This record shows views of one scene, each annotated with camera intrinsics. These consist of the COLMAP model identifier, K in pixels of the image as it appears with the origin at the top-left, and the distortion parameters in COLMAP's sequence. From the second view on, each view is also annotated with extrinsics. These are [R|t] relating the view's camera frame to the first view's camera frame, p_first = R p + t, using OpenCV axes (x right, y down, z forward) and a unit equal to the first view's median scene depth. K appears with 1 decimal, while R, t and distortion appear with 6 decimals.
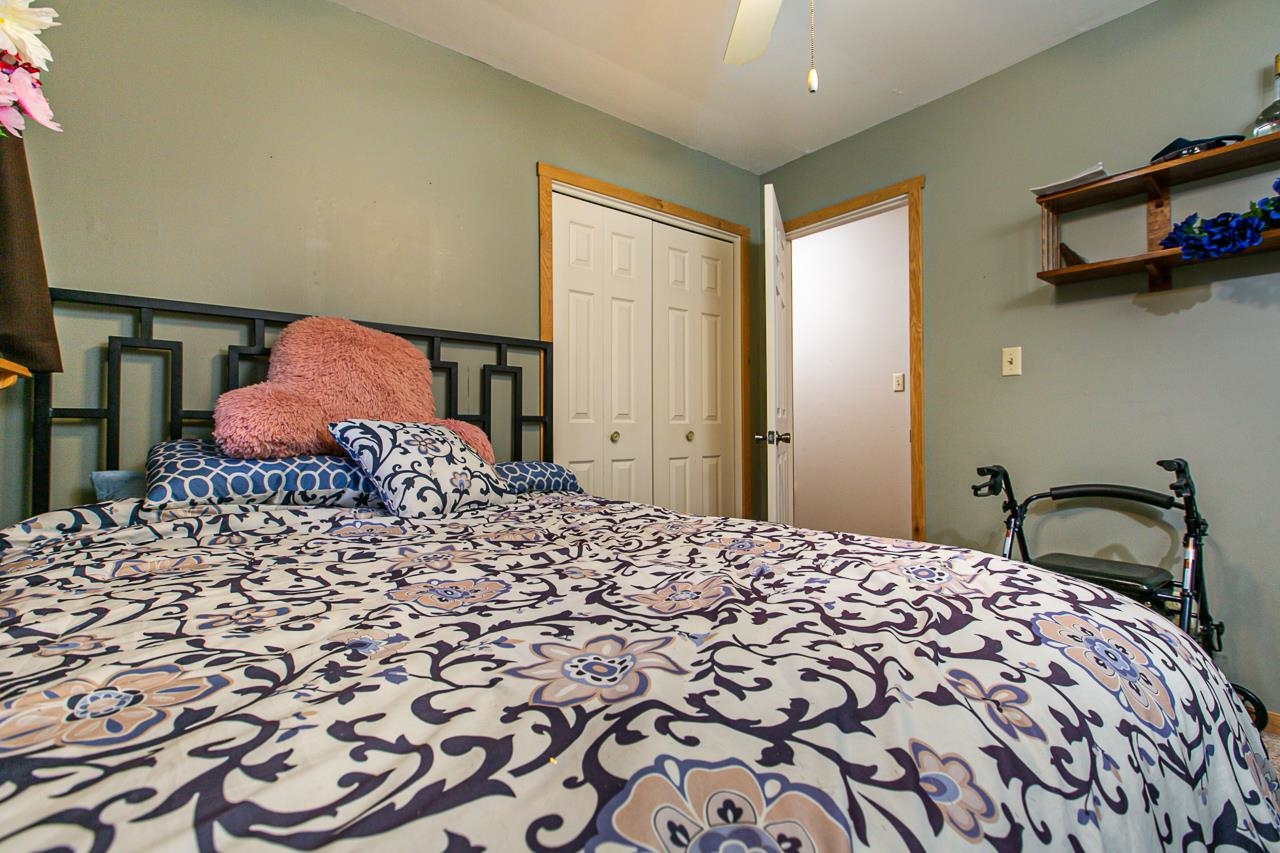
lens RADIAL K [[578.1, 0, 640.0], [0, 578.1, 426.5], [0, 0, 1]] dist [0.000213, 0.000276]
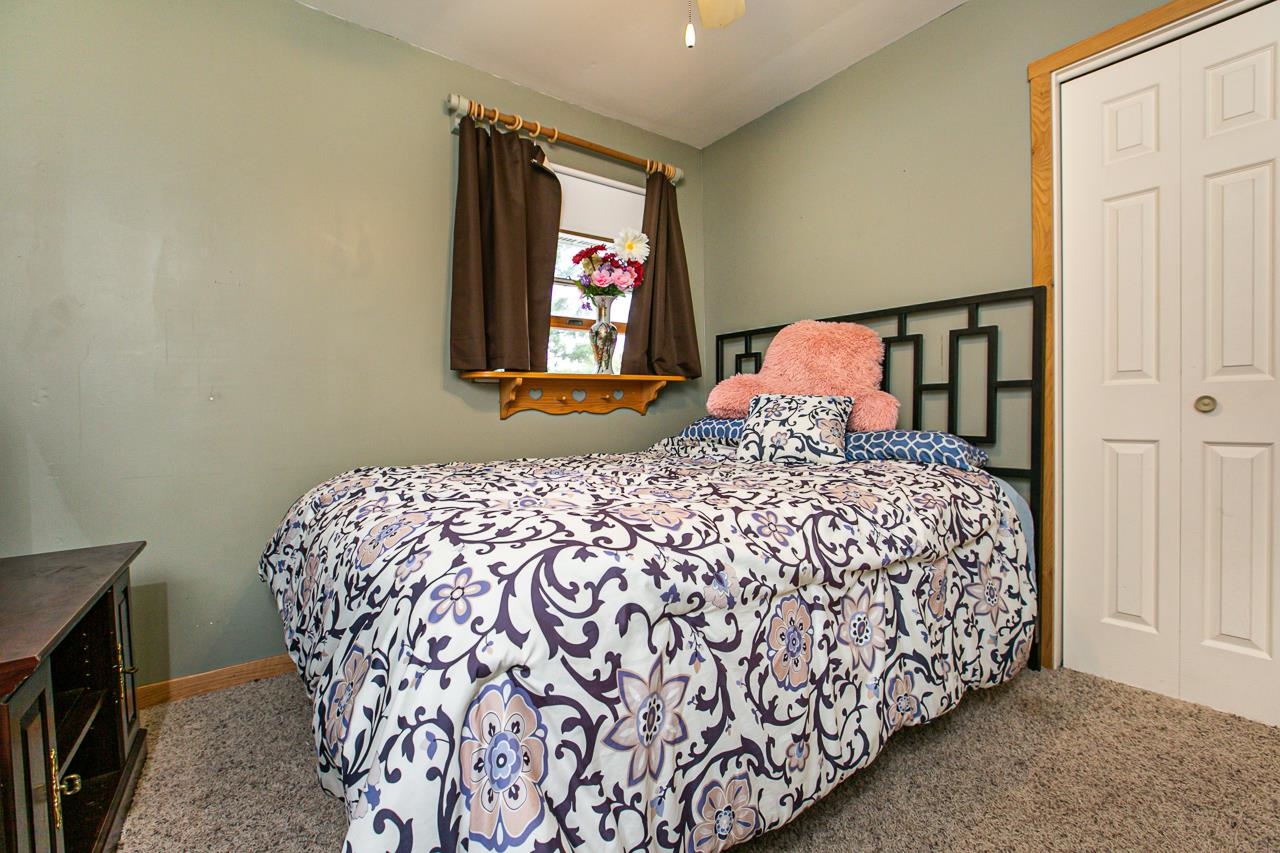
lens RADIAL K [[578.1, 0, 640.0], [0, 578.1, 426.5], [0, 0, 1]] dist [0.000213, 0.000276]
pose [[-0.004065, 0.032659, -0.999458, 0.762636], [0.018254, 0.999302, 0.032580, 0.013462], [0.999825, -0.018112, -0.004658, 0.531639]]
